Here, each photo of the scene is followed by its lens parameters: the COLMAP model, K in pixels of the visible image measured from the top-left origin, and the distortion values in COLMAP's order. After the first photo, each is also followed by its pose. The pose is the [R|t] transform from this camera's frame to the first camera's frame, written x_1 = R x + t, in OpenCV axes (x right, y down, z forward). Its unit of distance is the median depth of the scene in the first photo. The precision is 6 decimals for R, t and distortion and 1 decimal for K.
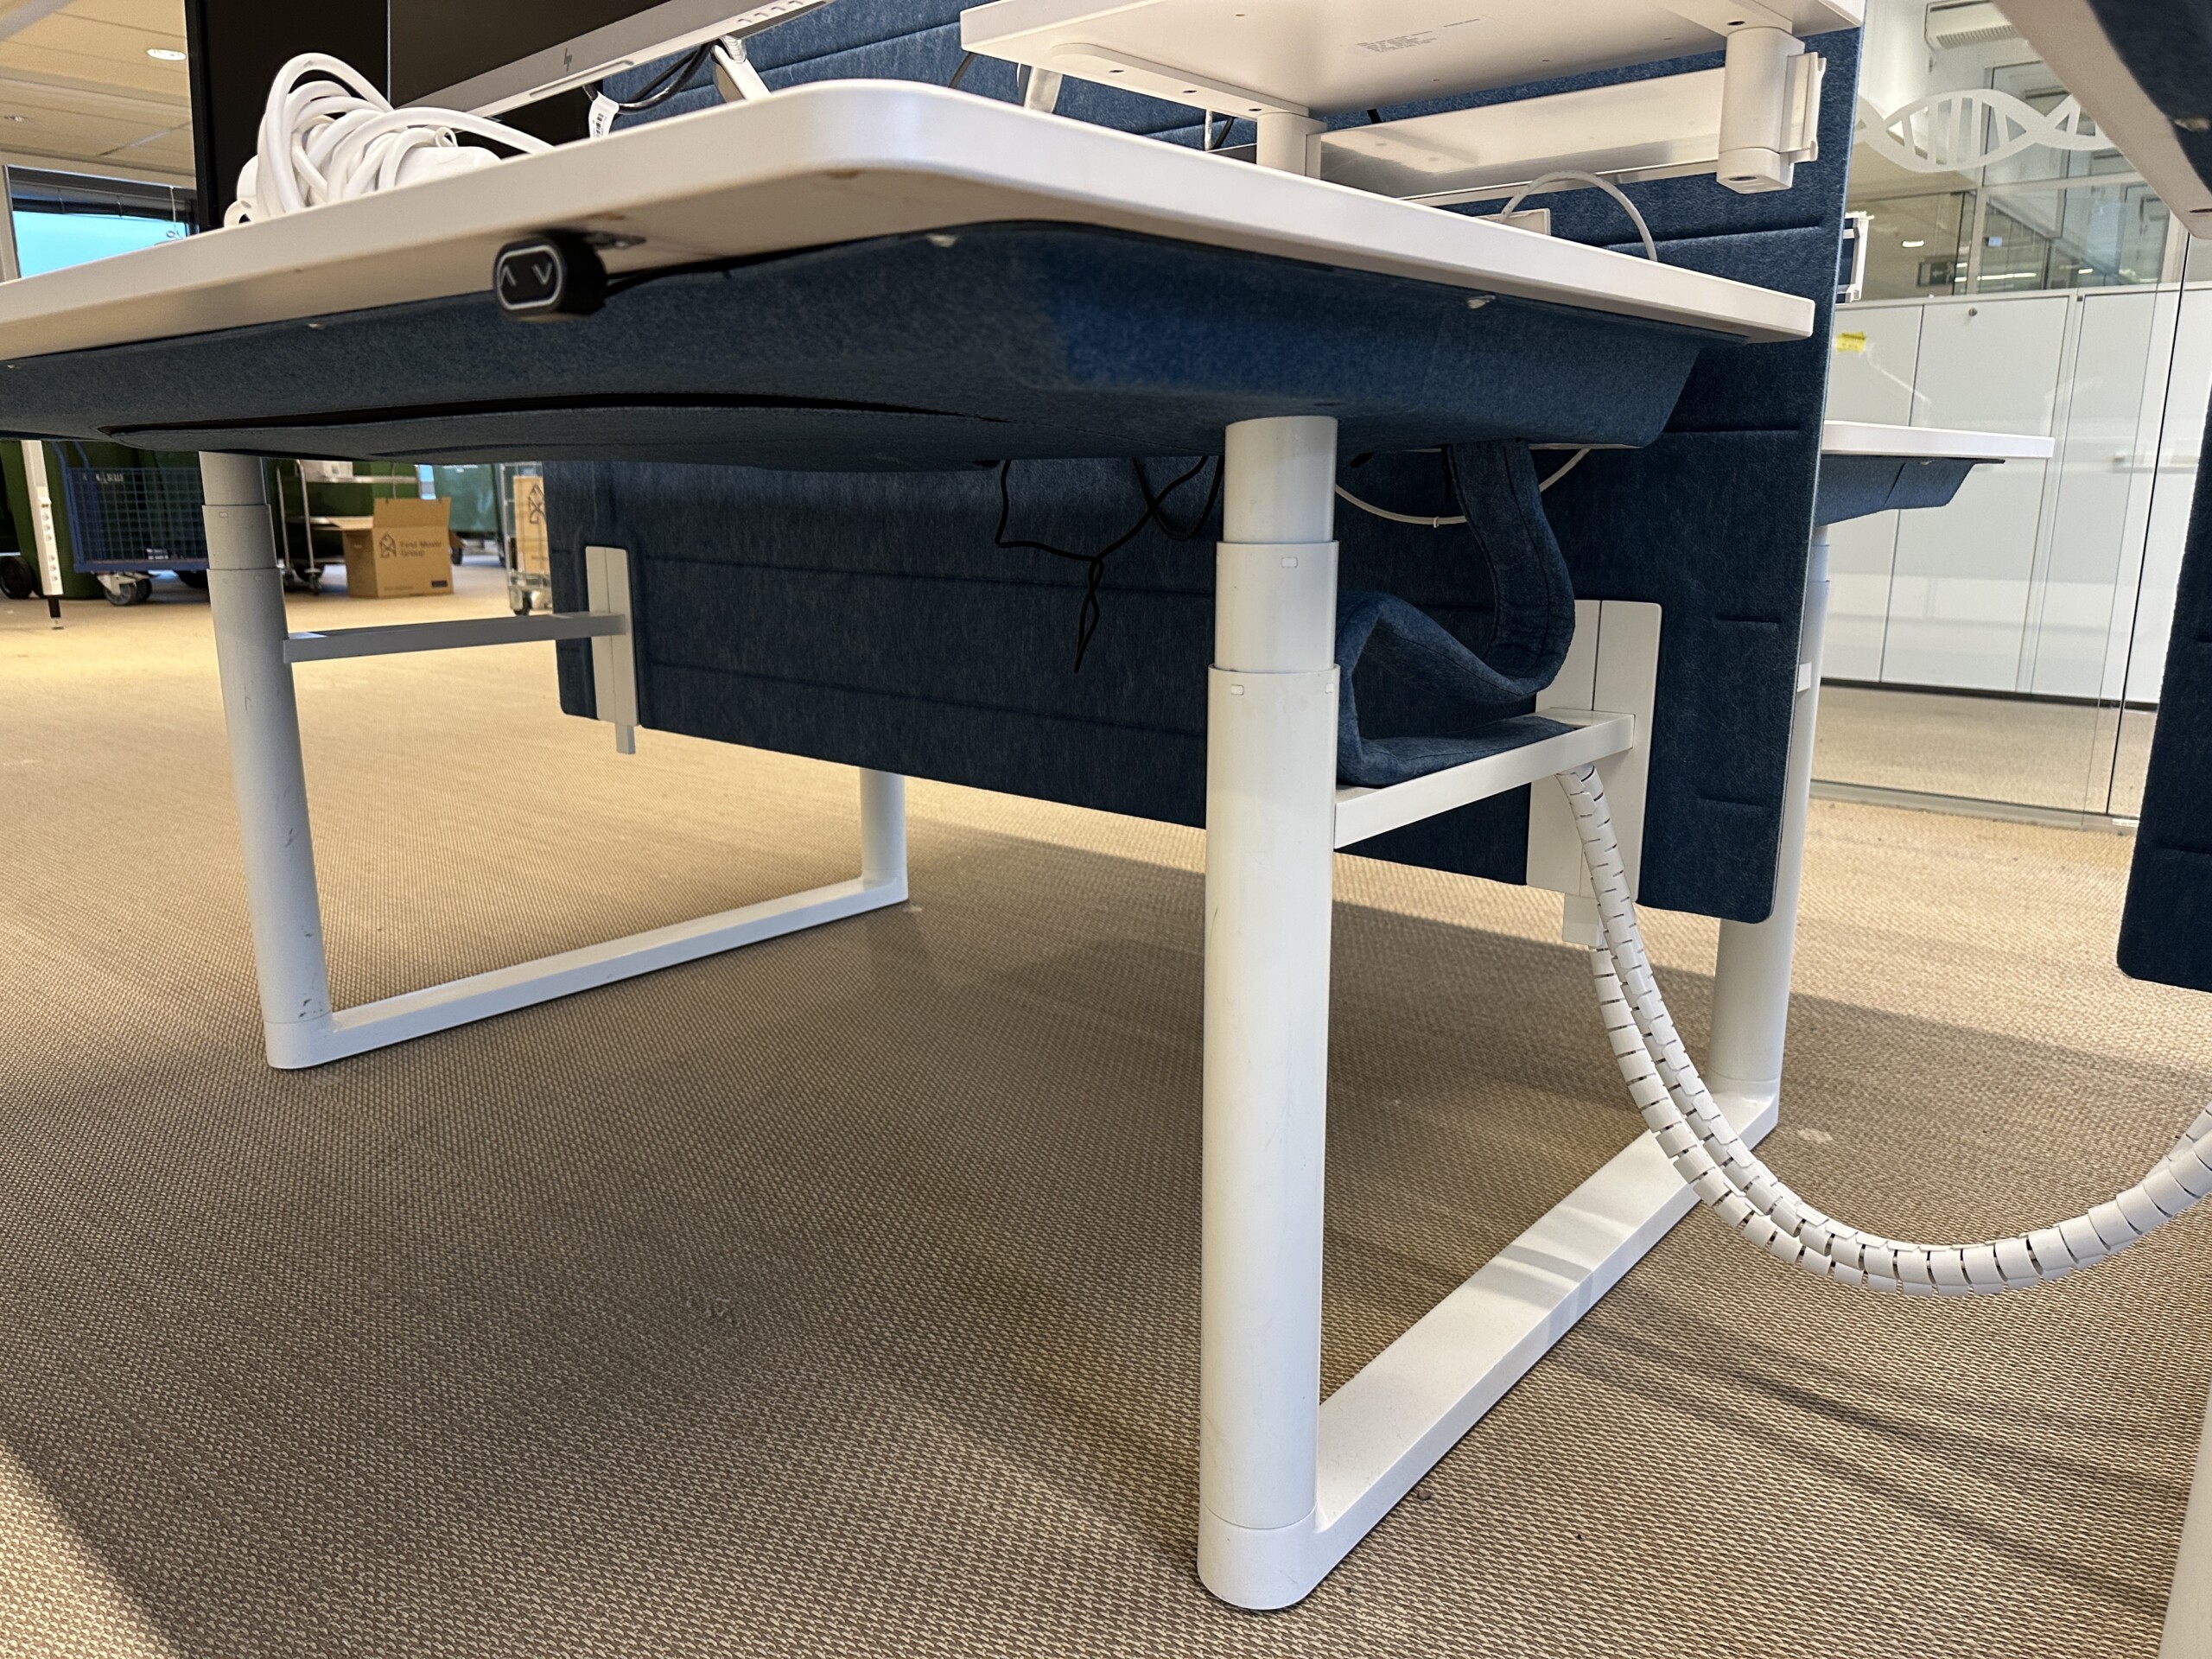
lens RADIAL K [[1567.2, 0, 1100.7], [0, 1567.2, 836.0], [0, 0, 1]] dist [0.011907, -0.019523]
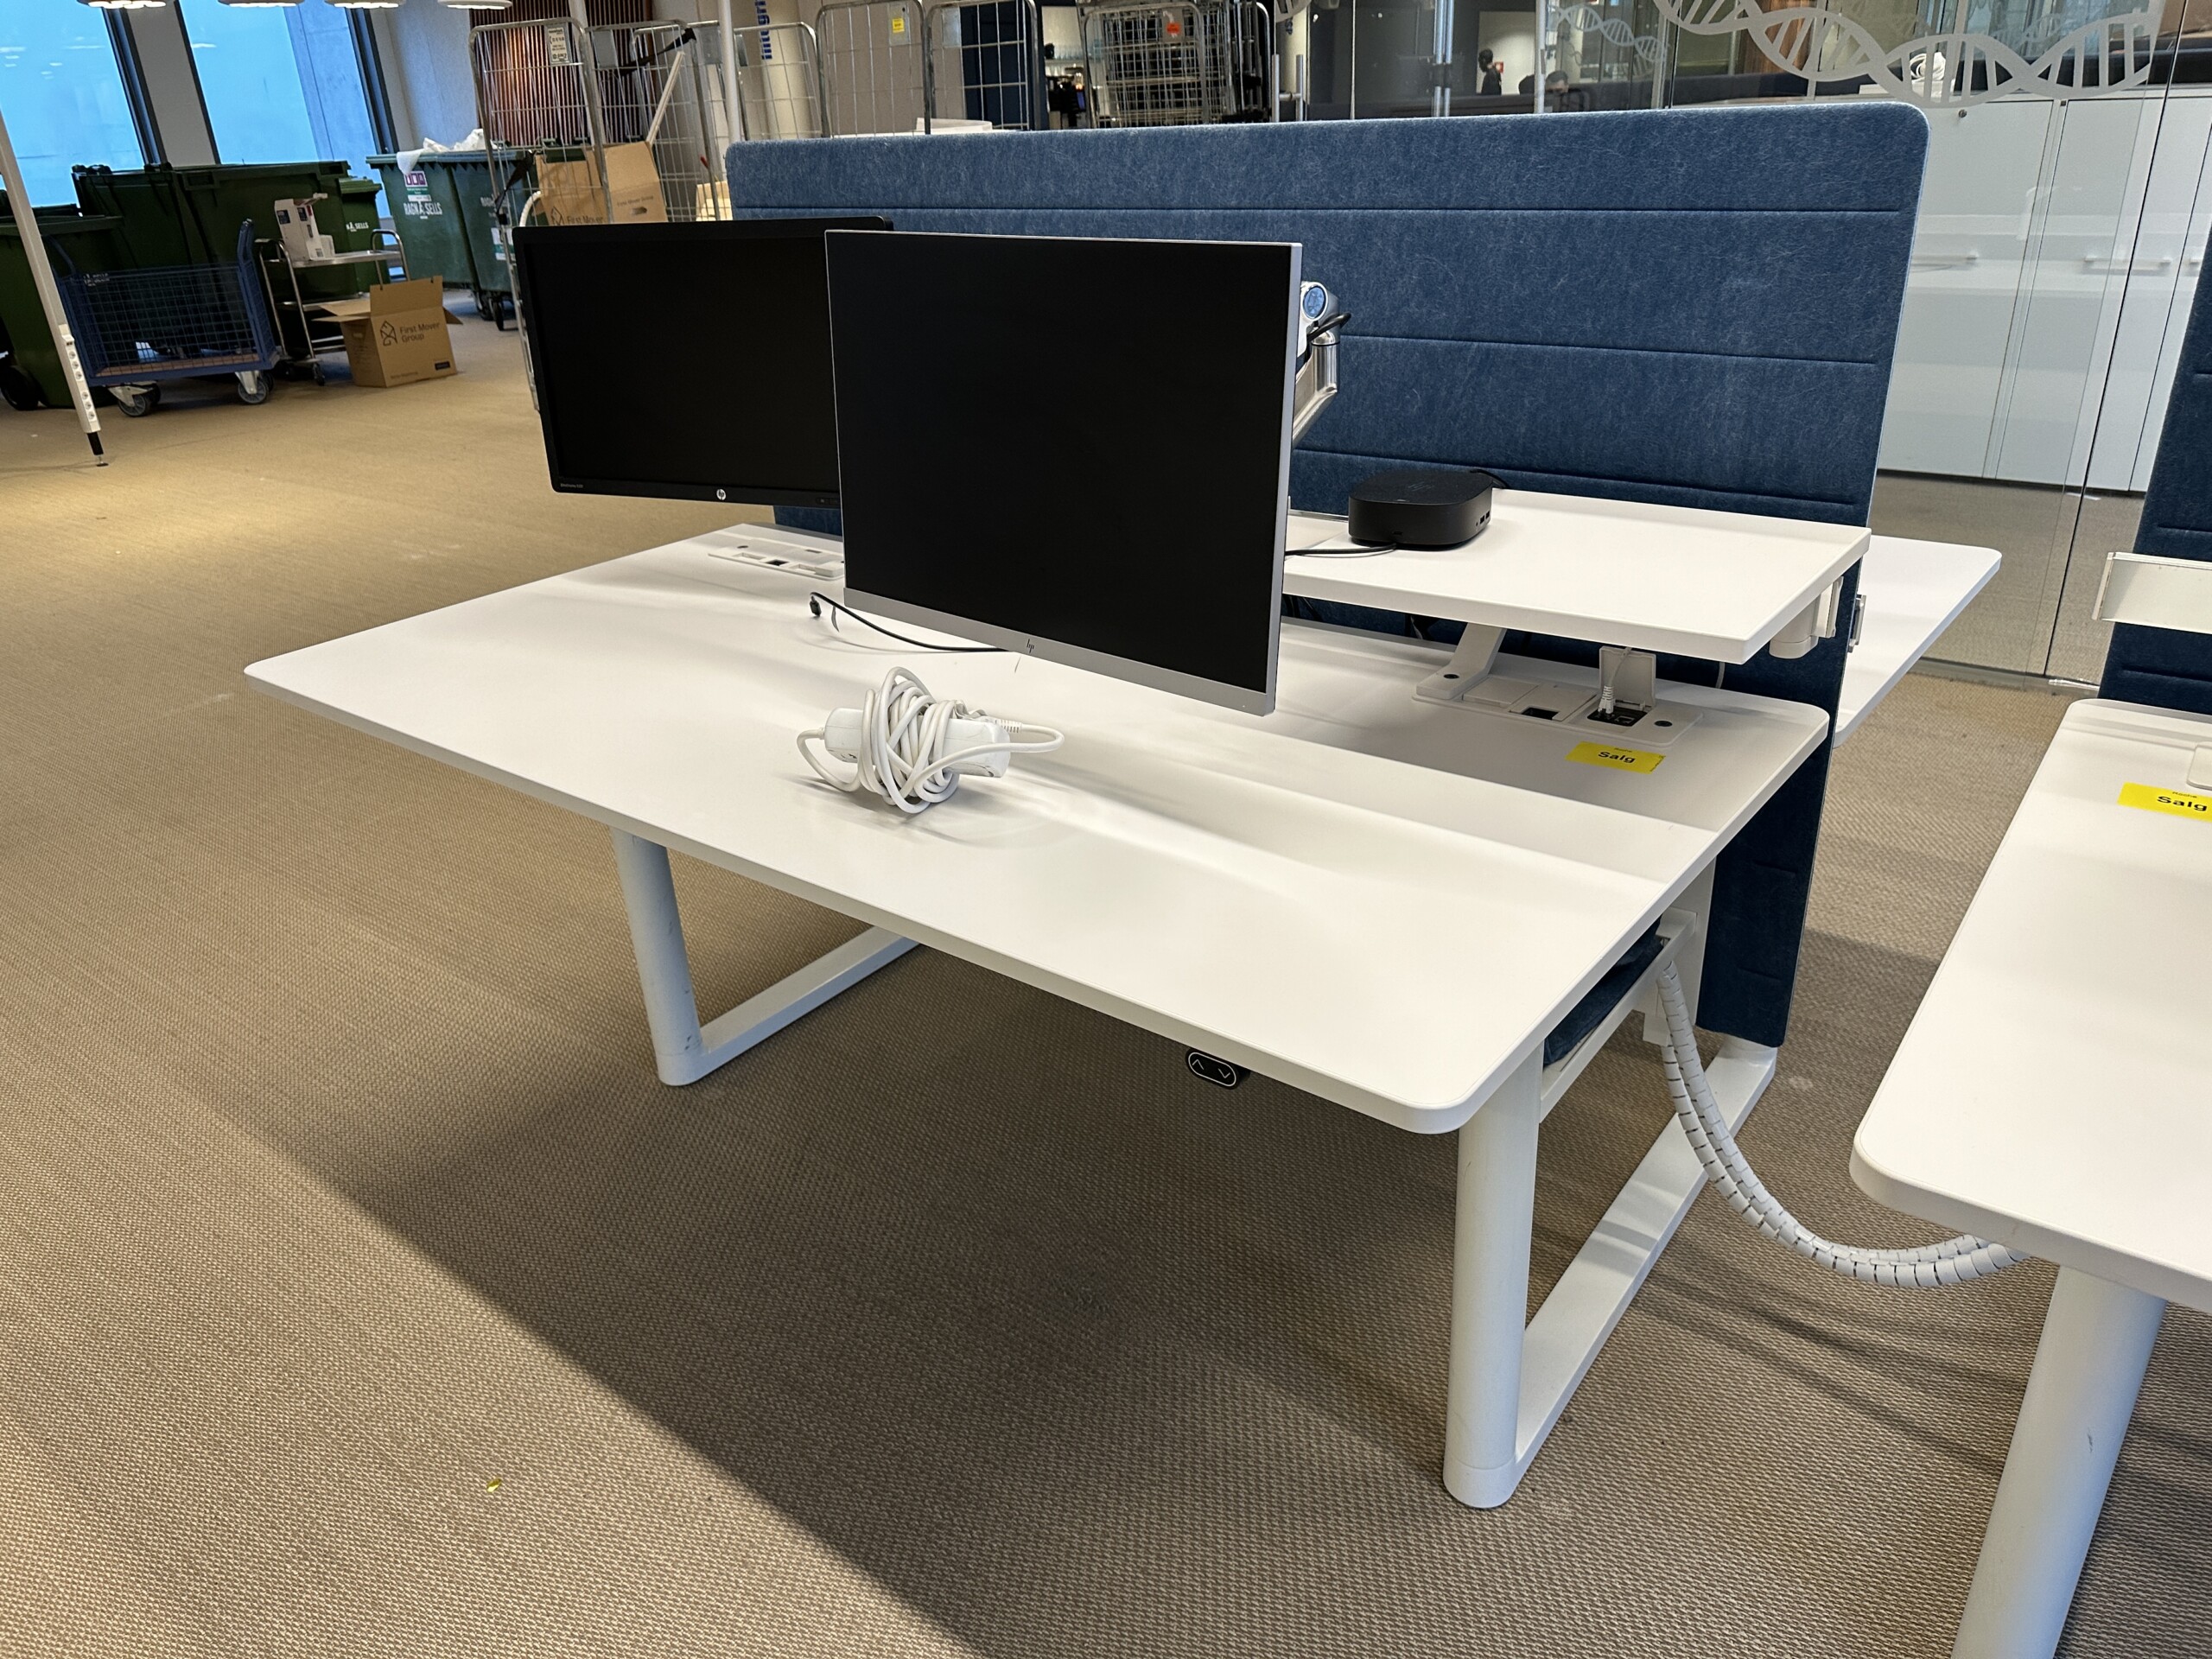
lens RADIAL K [[1567.2, 0, 1111.5], [0, 1567.2, 816.7], [0, 0, 1]] dist [0.011907, -0.019523]
pose [[0.997926, -0.062068, 0.017065, -0.226446], [0.057146, 0.976252, 0.208965, -0.493405], [-0.029629, -0.207556, 0.977774, -0.407485]]
